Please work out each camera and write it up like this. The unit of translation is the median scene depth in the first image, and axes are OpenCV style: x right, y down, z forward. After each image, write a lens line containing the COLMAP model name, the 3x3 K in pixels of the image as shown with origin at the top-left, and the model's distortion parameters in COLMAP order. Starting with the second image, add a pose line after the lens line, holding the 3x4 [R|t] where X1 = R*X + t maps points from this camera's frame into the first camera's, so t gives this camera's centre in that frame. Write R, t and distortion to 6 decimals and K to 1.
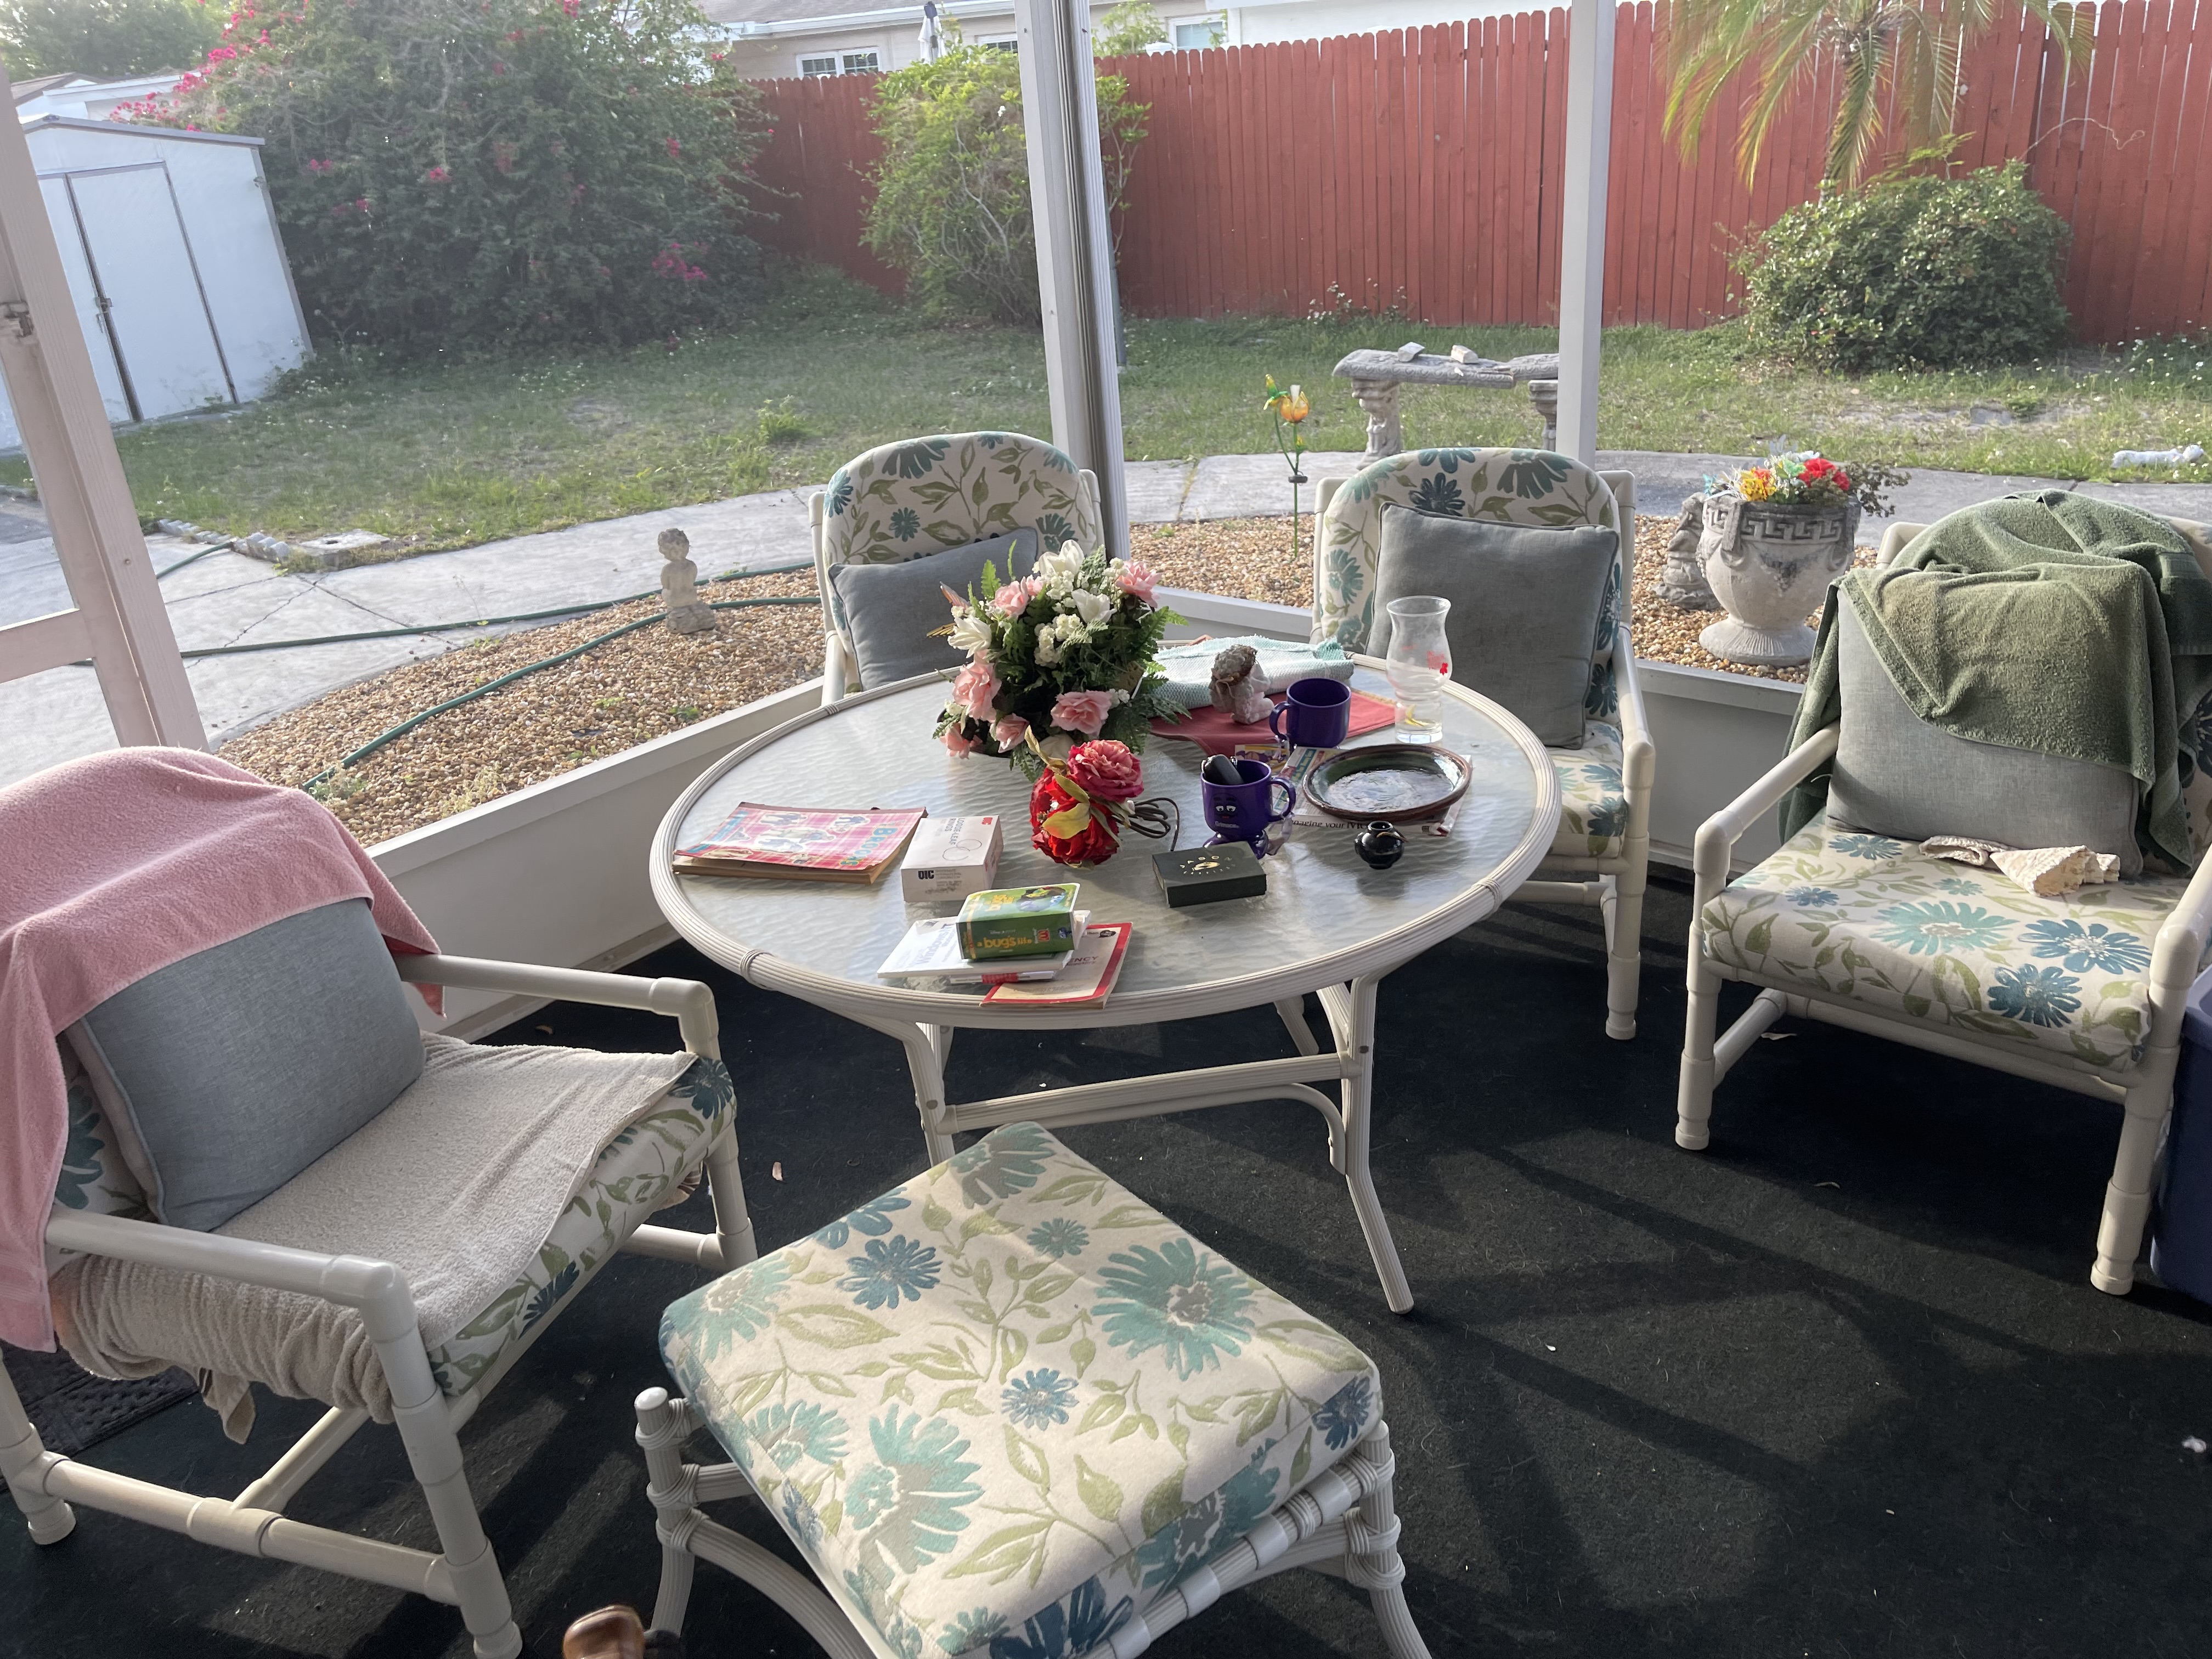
lens RADIAL K [[1643.3, 0, 1120.9], [0, 1643.3, 819.9], [0, 0, 1]] dist [0.067834, -0.086741]
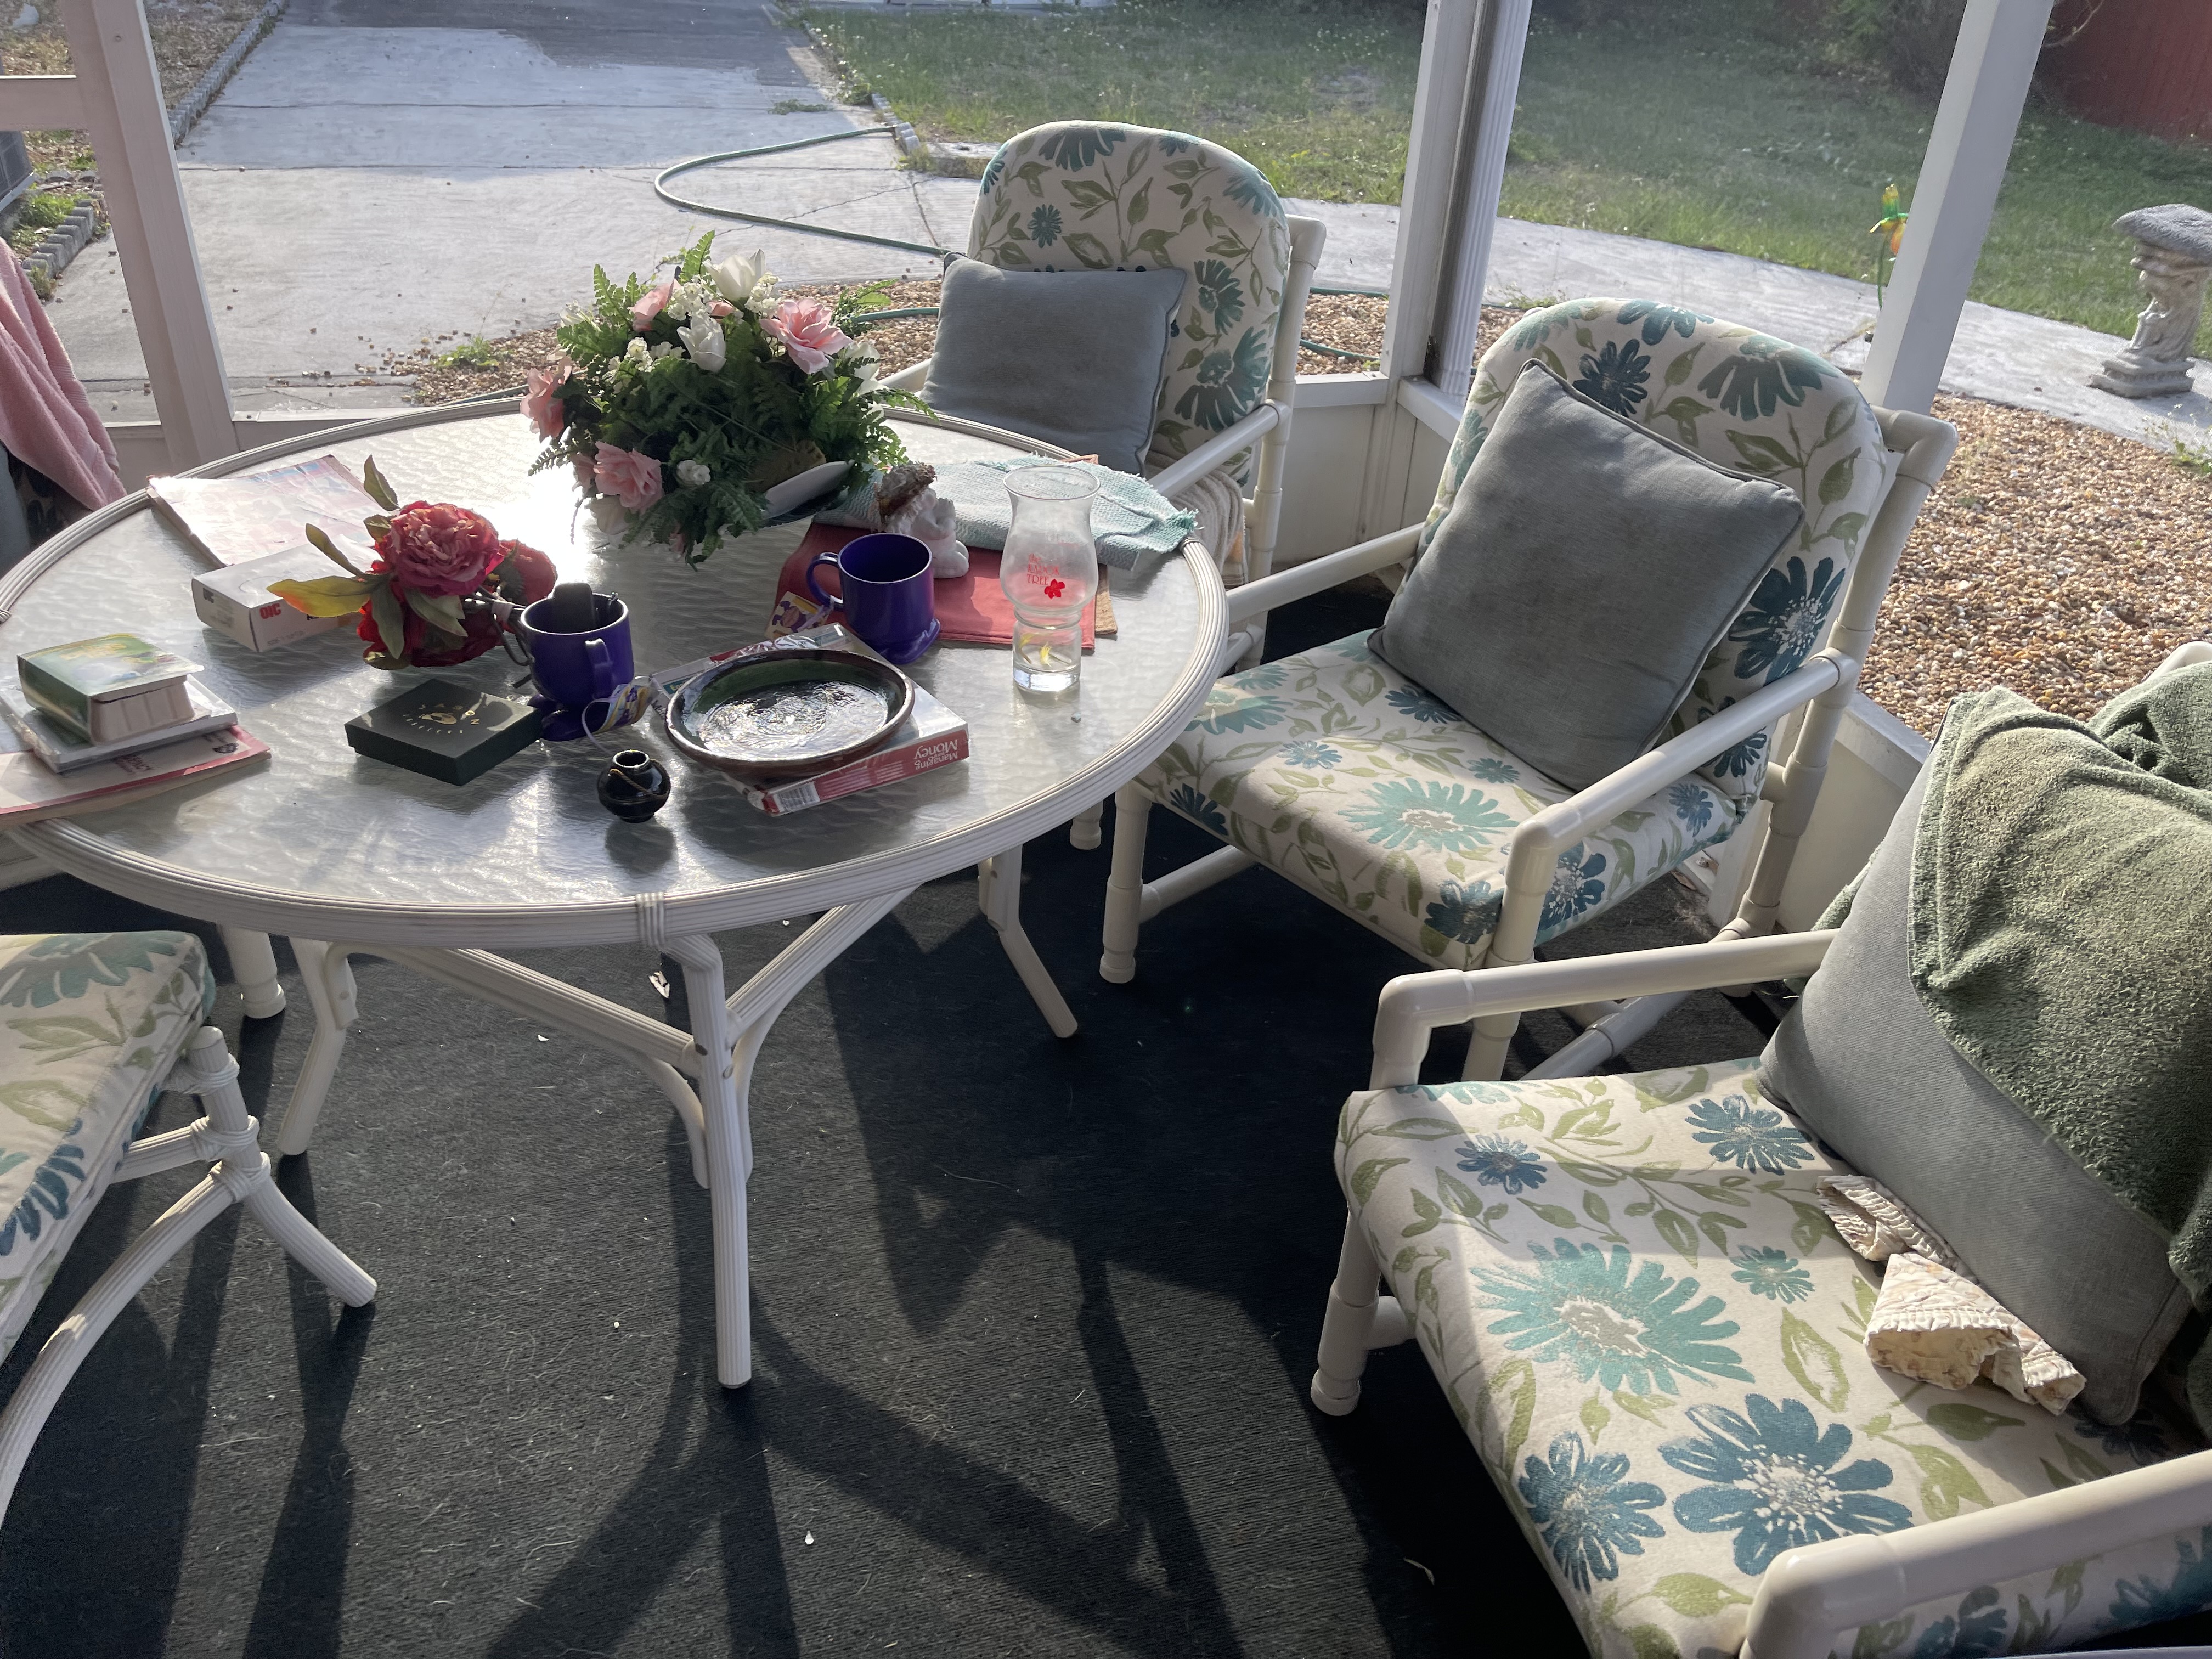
lens RADIAL K [[1643.3, 0, 1109.8], [0, 1643.3, 826.4], [0, 0, 1]] dist [0.067834, -0.086741]
pose [[0.822466, 0.397251, -0.407113, 0.341322], [-0.328534, 0.916029, 0.230123, -0.107274], [0.464344, -0.055518, 0.883913, 0.284117]]
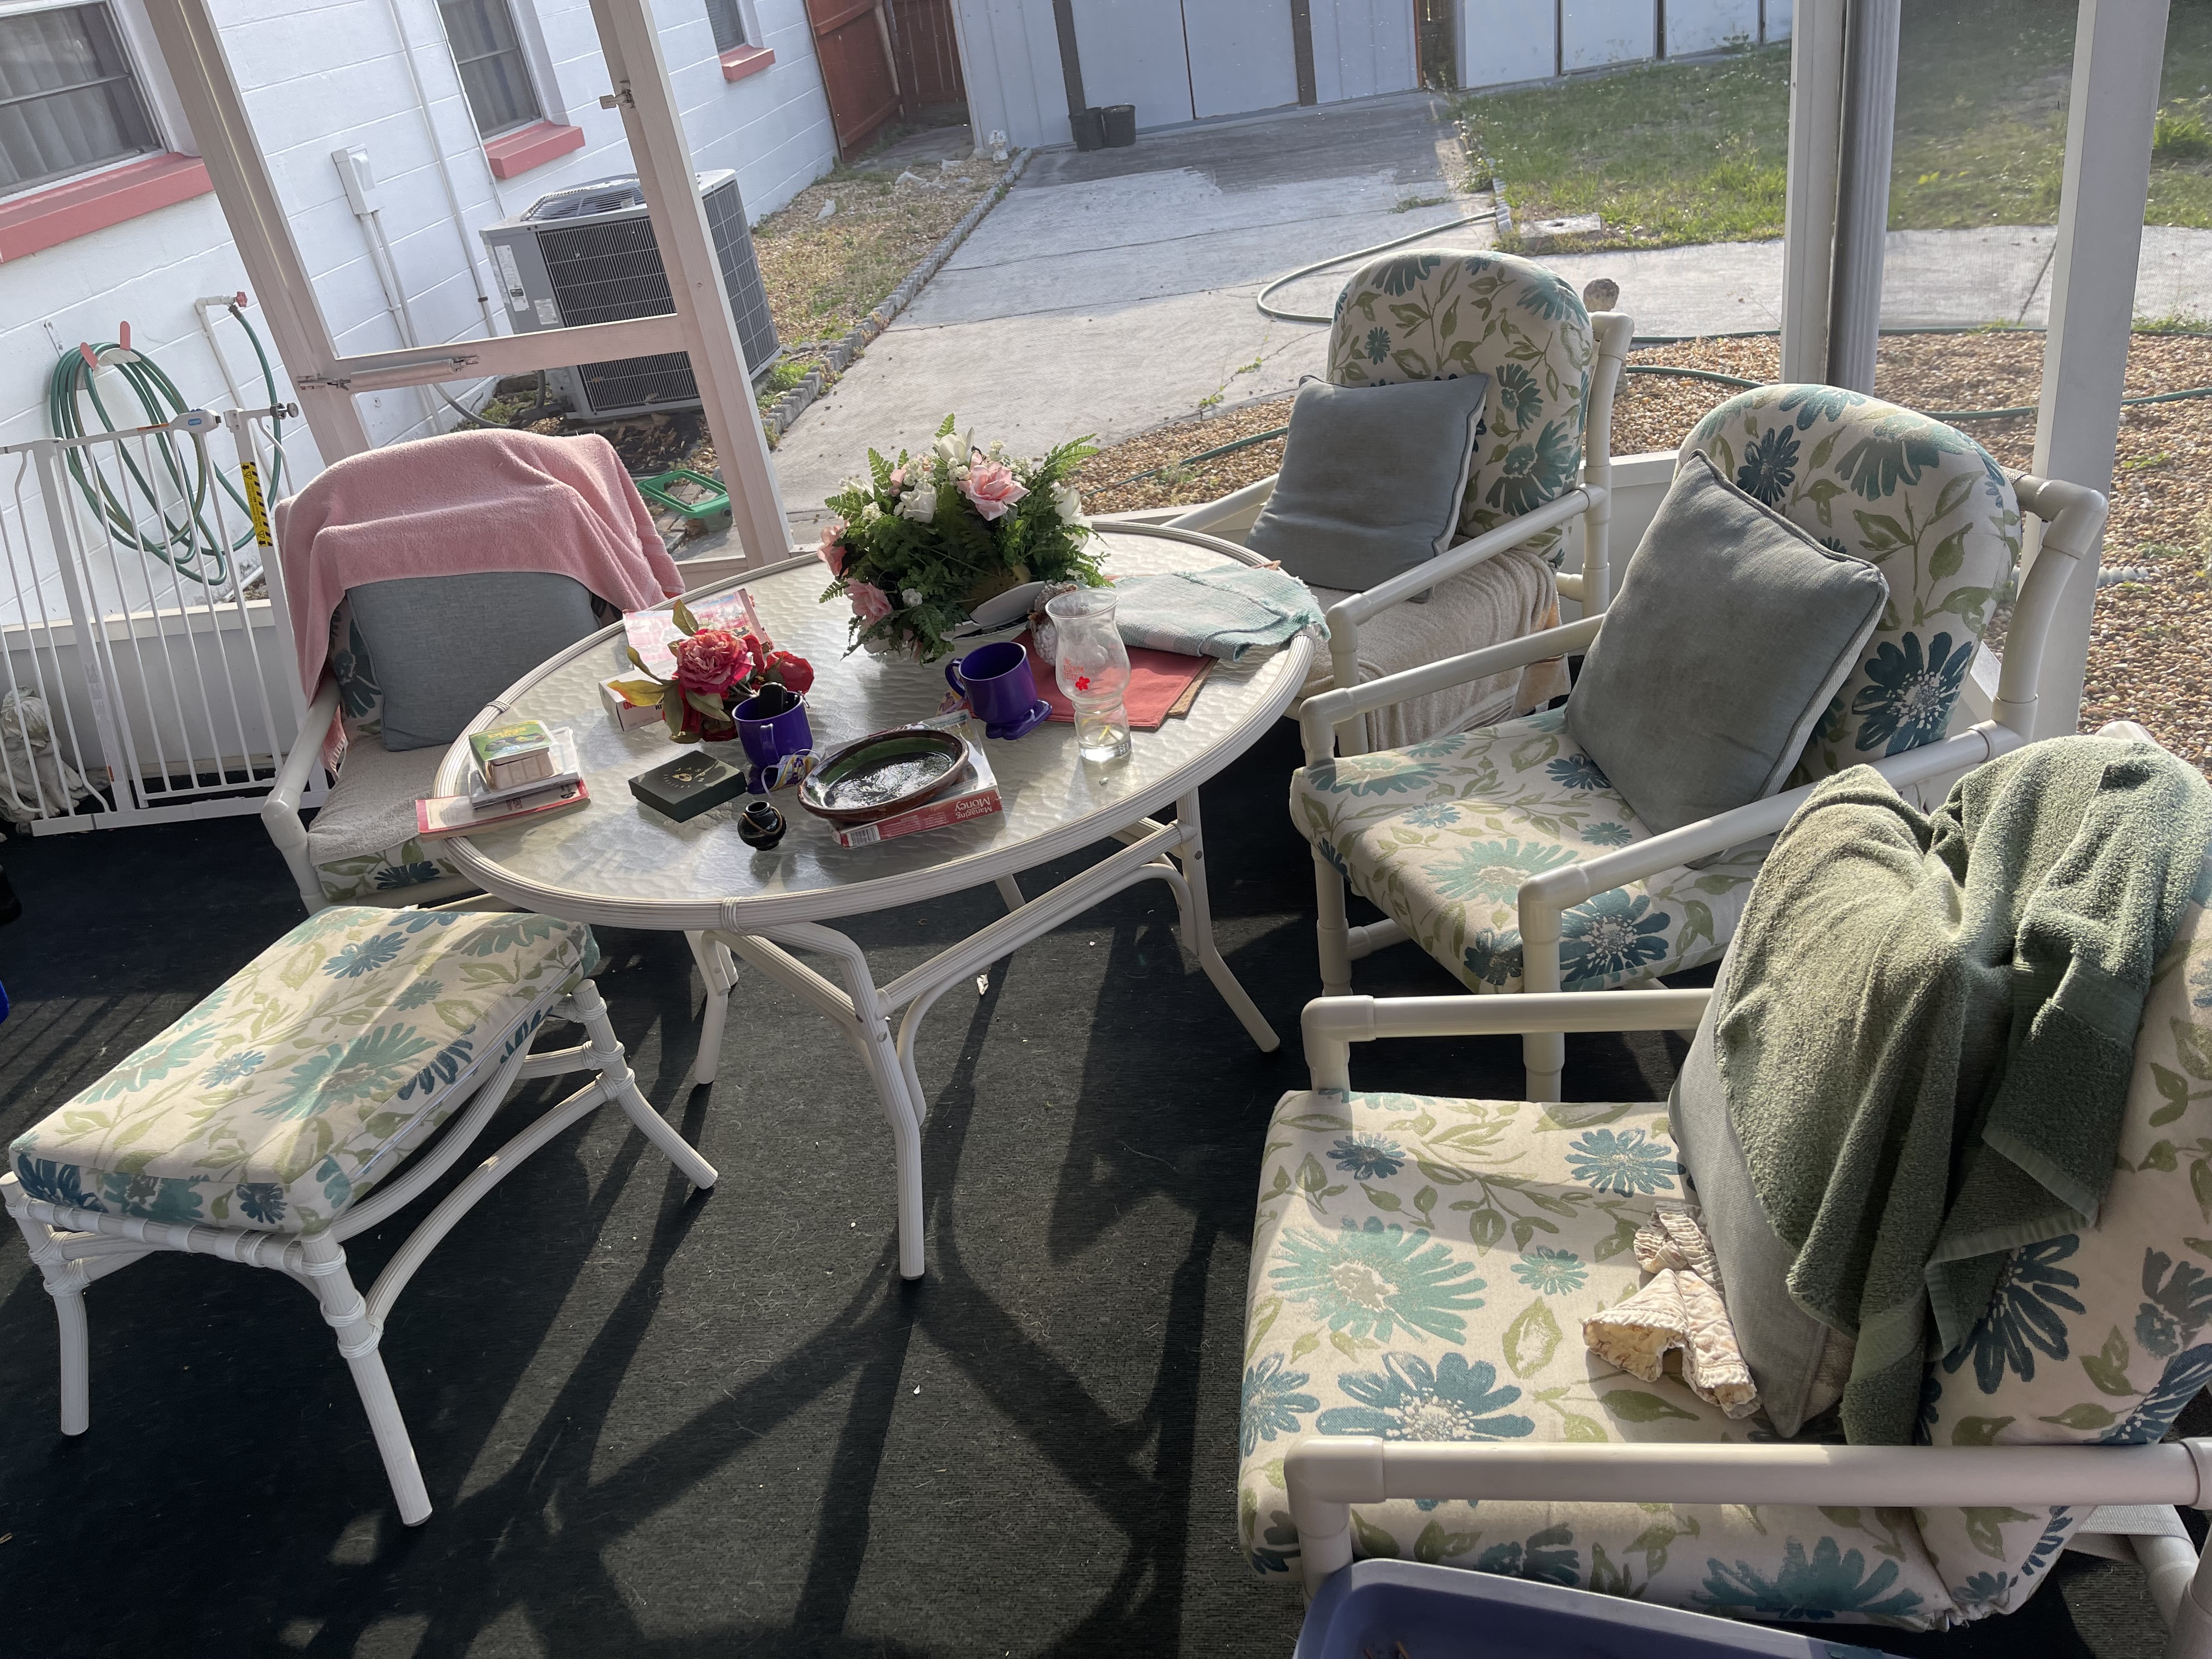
lens RADIAL K [[1643.3, 0, 1130.0], [0, 1643.3, 837.7], [0, 0, 1]] dist [0.067834, -0.086741]
pose [[0.557548, 0.406762, -0.723661, 0.566932], [-0.235560, 0.913417, 0.331934, -0.202614], [0.796023, -0.014604, 0.605091, 0.333787]]
